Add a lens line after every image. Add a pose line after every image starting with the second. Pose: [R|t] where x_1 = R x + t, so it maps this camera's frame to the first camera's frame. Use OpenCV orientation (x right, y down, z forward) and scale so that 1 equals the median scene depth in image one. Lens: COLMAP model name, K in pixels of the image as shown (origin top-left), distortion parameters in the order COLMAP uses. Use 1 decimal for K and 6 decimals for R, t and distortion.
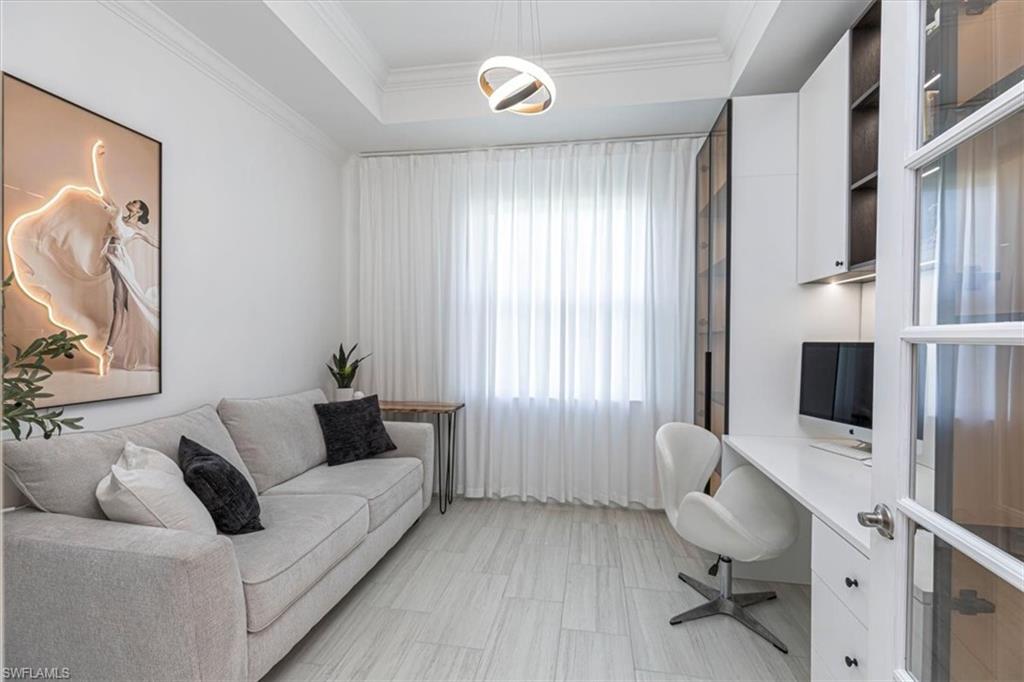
lens RADIAL K [[457.8, 0, 516.0], [0, 457.8, 340.2], [0, 0, 1]] dist [0.012934, -0.004598]
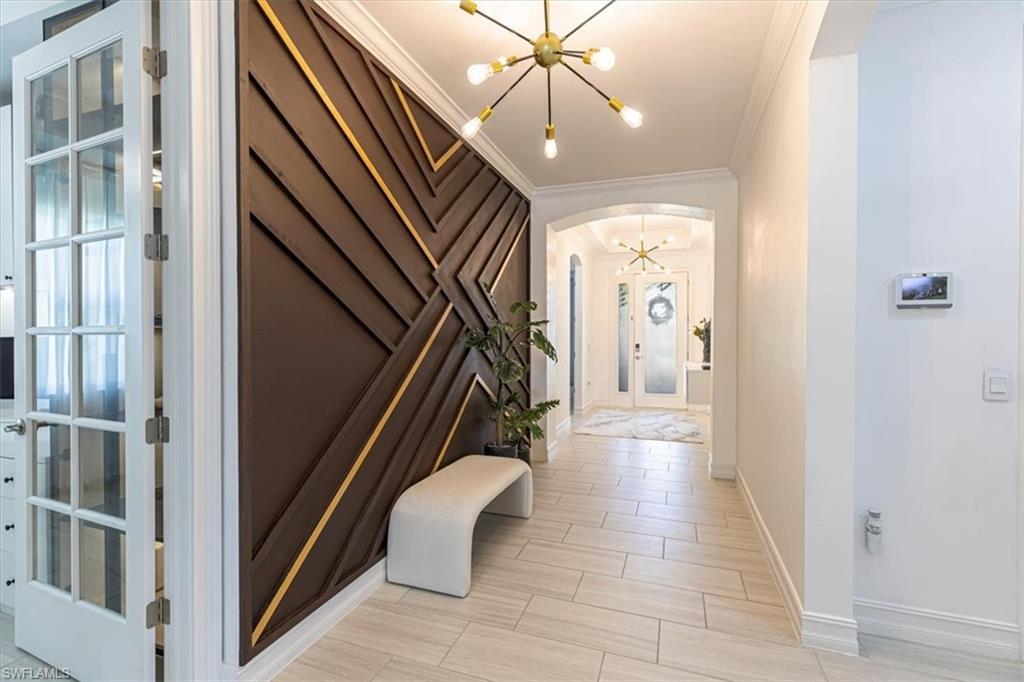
lens RADIAL K [[457.8, 0, 516.0], [0, 457.8, 340.2], [0, 0, 1]] dist [0.012934, -0.004598]
pose [[0.157450, -0.015617, 0.987403, -0.829984], [0.003290, 0.999878, 0.015289, -0.007758], [-0.987521, 0.000842, 0.157483, -1.425354]]
